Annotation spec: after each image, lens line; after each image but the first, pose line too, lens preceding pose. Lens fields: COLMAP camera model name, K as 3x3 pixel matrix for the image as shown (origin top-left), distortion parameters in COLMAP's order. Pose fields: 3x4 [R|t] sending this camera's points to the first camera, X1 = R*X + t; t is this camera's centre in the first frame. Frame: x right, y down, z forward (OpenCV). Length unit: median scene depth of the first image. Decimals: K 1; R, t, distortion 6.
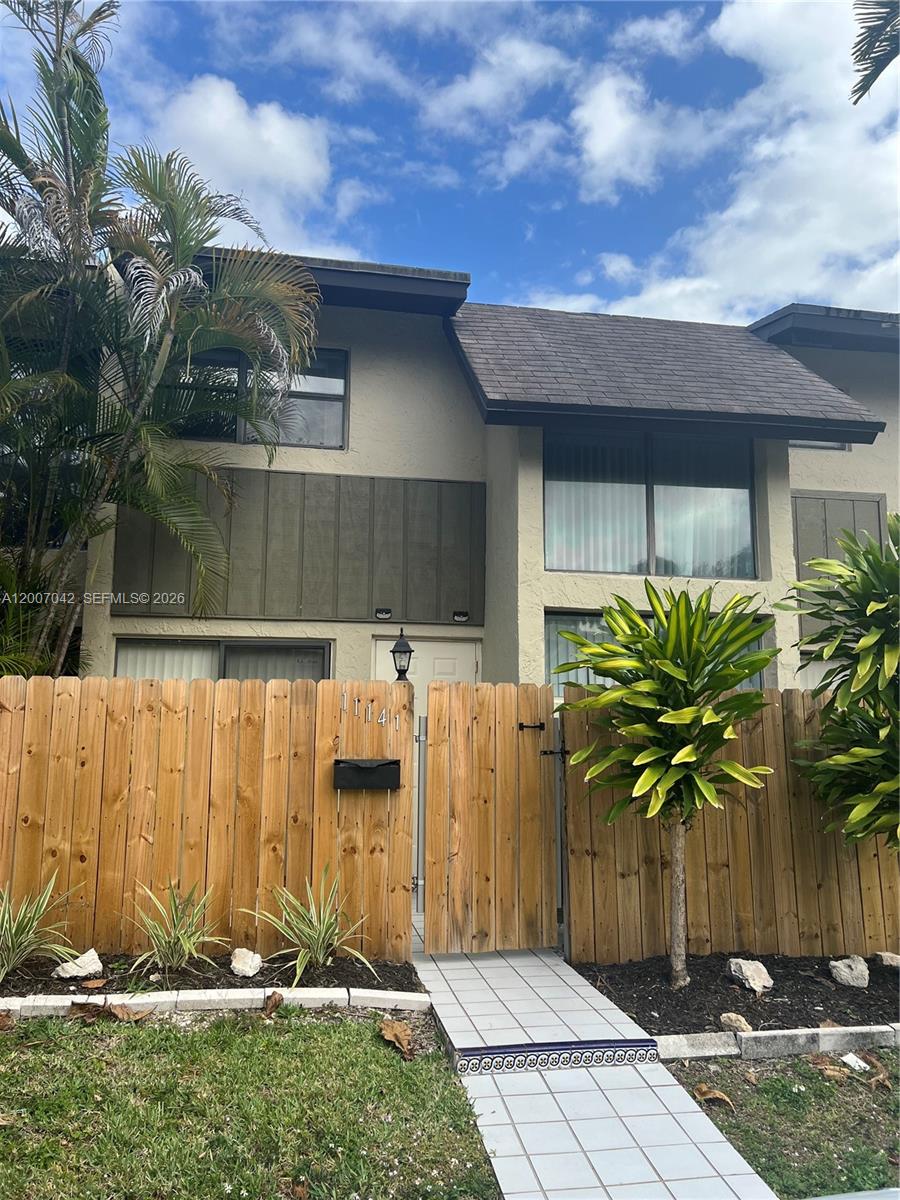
lens RADIAL K [[898.8, 0, 450.4], [0, 898.8, 592.4], [0, 0, 1]] dist [0.024866, -0.026444]
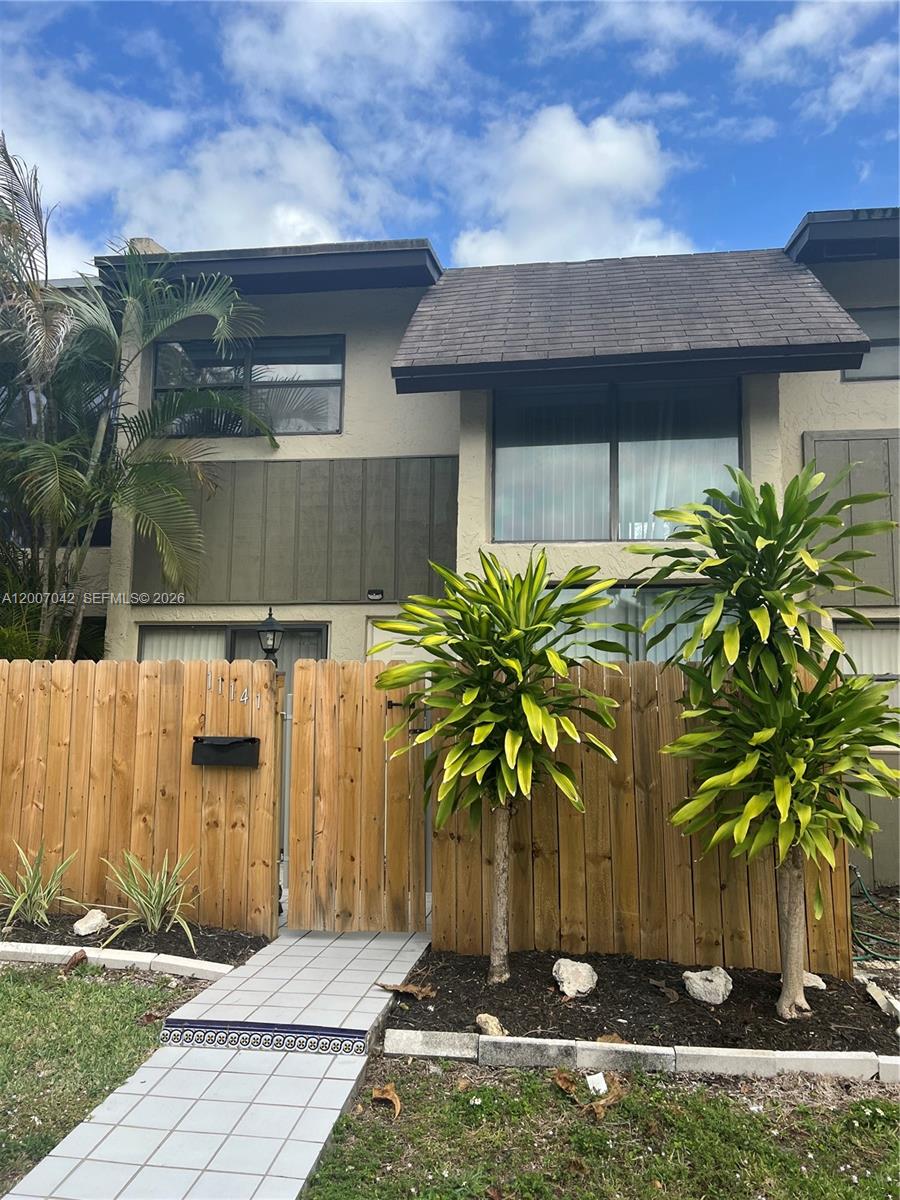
lens RADIAL K [[898.8, 0, 450.0], [0, 898.8, 602.7], [0, 0, 1]] dist [0.024866, -0.026444]
pose [[0.951216, -0.035258, -0.306505, 0.453442], [0.043935, 0.998804, 0.021453, 0.022009], [0.305382, -0.033873, 0.951627, 0.104773]]
